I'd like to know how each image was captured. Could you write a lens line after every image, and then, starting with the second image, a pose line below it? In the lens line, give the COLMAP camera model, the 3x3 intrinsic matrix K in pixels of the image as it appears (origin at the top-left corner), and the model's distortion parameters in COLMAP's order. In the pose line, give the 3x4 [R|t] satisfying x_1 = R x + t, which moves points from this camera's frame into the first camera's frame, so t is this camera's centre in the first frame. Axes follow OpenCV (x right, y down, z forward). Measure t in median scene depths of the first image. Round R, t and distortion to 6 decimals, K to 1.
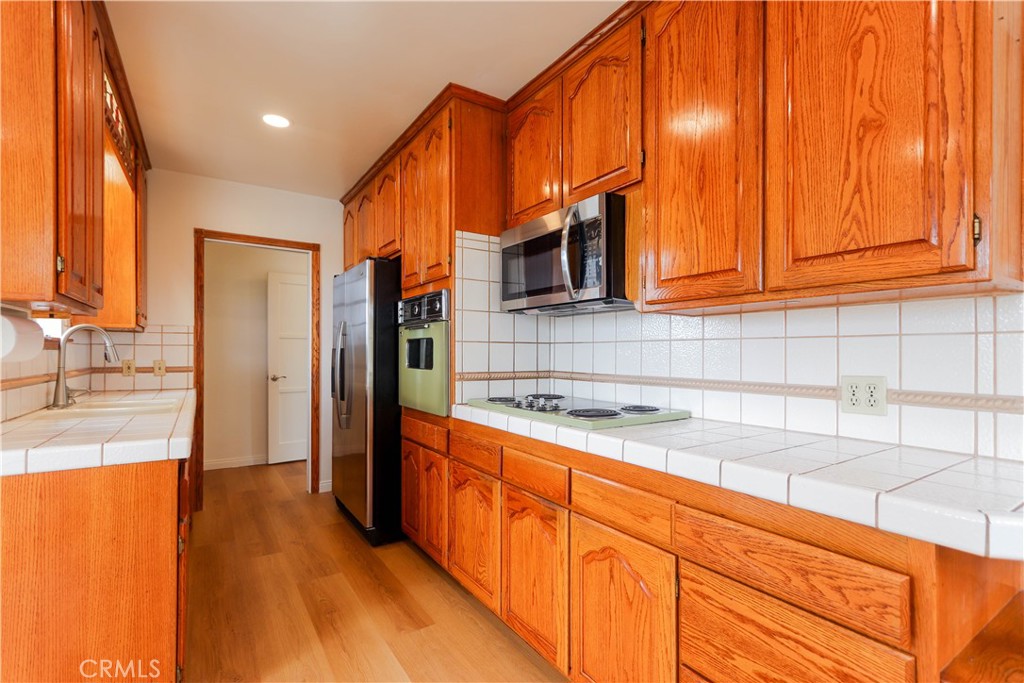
lens RADIAL K [[477.5, 0, 522.3], [0, 477.5, 355.2], [0, 0, 1]] dist [-0.005336, 0.000469]
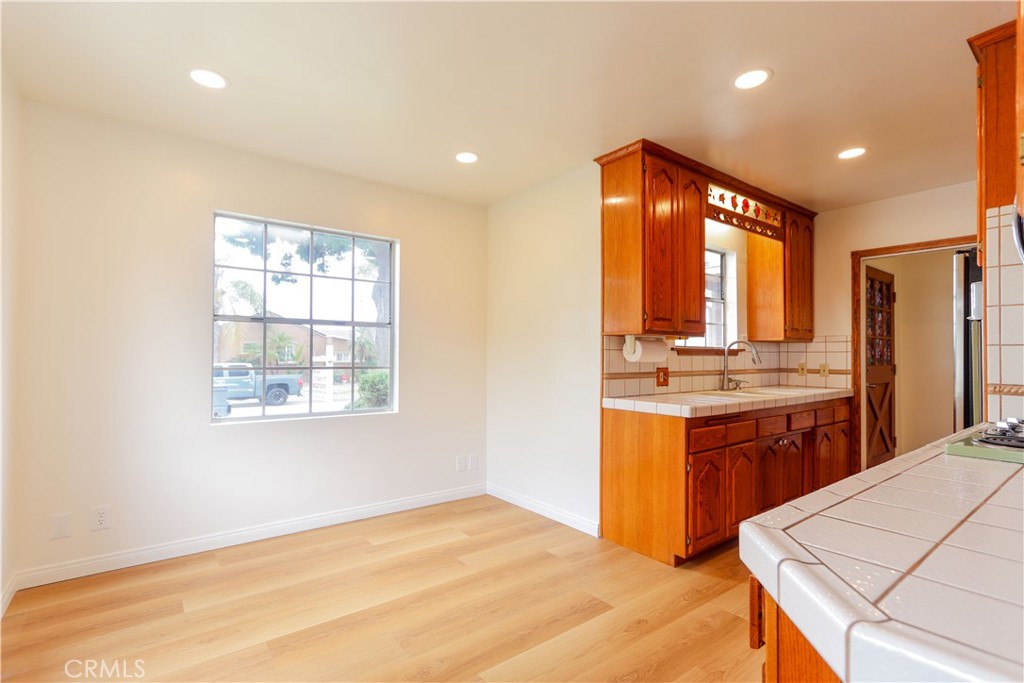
lens RADIAL K [[477.5, 0, 513.4], [0, 477.5, 347.8], [0, 0, 1]] dist [-0.005336, 0.000469]
pose [[0.068328, -0.017786, -0.997504, 0.611611], [-0.009691, 0.999782, -0.018491, -0.001602], [0.997616, 0.010931, 0.068141, 0.138316]]
